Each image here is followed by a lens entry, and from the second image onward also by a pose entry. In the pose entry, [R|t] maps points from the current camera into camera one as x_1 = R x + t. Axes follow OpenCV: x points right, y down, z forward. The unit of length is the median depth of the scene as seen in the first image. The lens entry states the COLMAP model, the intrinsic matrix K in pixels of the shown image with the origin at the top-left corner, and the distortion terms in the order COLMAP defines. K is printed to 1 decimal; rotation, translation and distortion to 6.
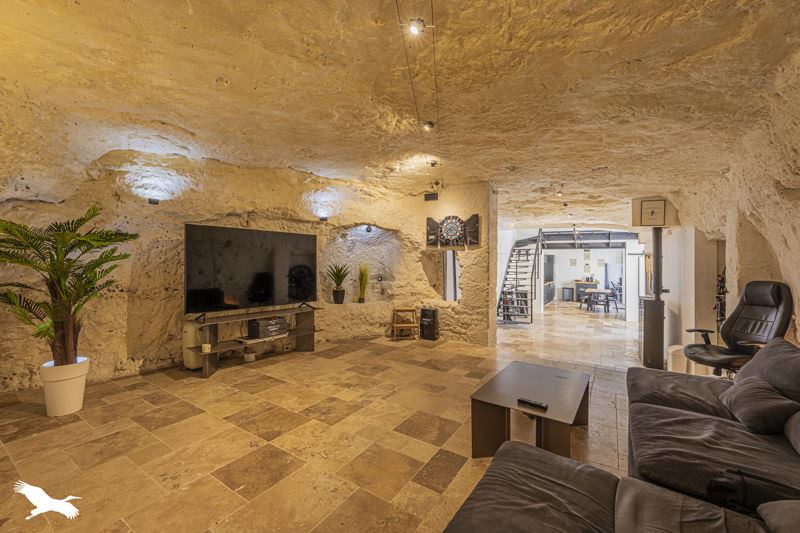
lens RADIAL K [[324.7, 0, 399.6], [0, 324.7, 258.7], [0, 0, 1]] dist [-0.000719, 0.000033]
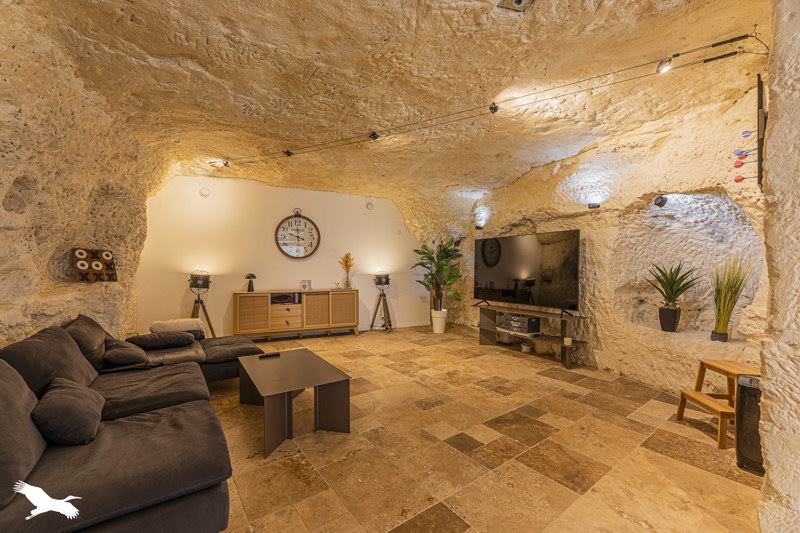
lens RADIAL K [[324.7, 0, 400.8], [0, 324.7, 272.9], [0, 0, 1]] dist [-0.000719, 0.000033]
pose [[-0.342763, -0.003686, -0.939415, 0.852572], [-0.004911, 0.999986, -0.002132, 0.051808], [0.939409, 0.003882, -0.342776, 1.122194]]
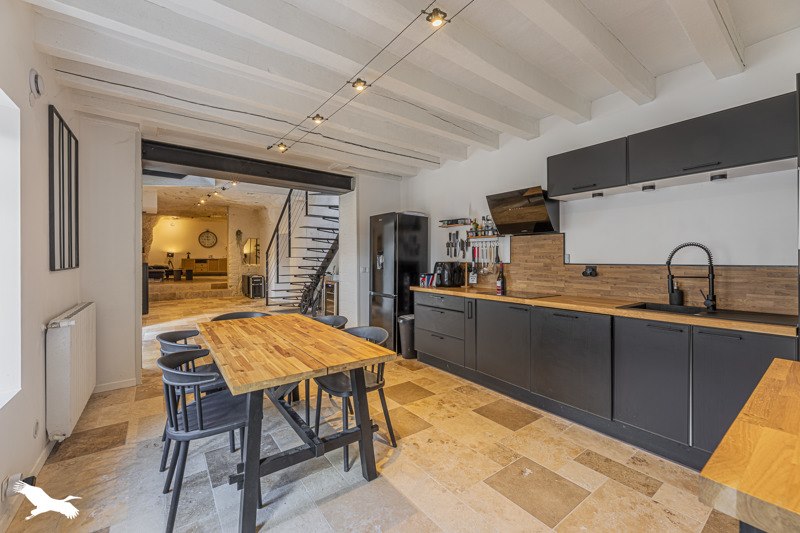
lens RADIAL K [[324.7, 0, 399.7], [0, 324.7, 262.3], [0, 0, 1]] dist [-0.000719, 0.000033]
pose [[-0.322600, 0.002376, -0.946532, 2.182428], [-0.003362, 0.999988, 0.003656, 0.123144], [0.946529, 0.004362, -0.322589, 3.025984]]
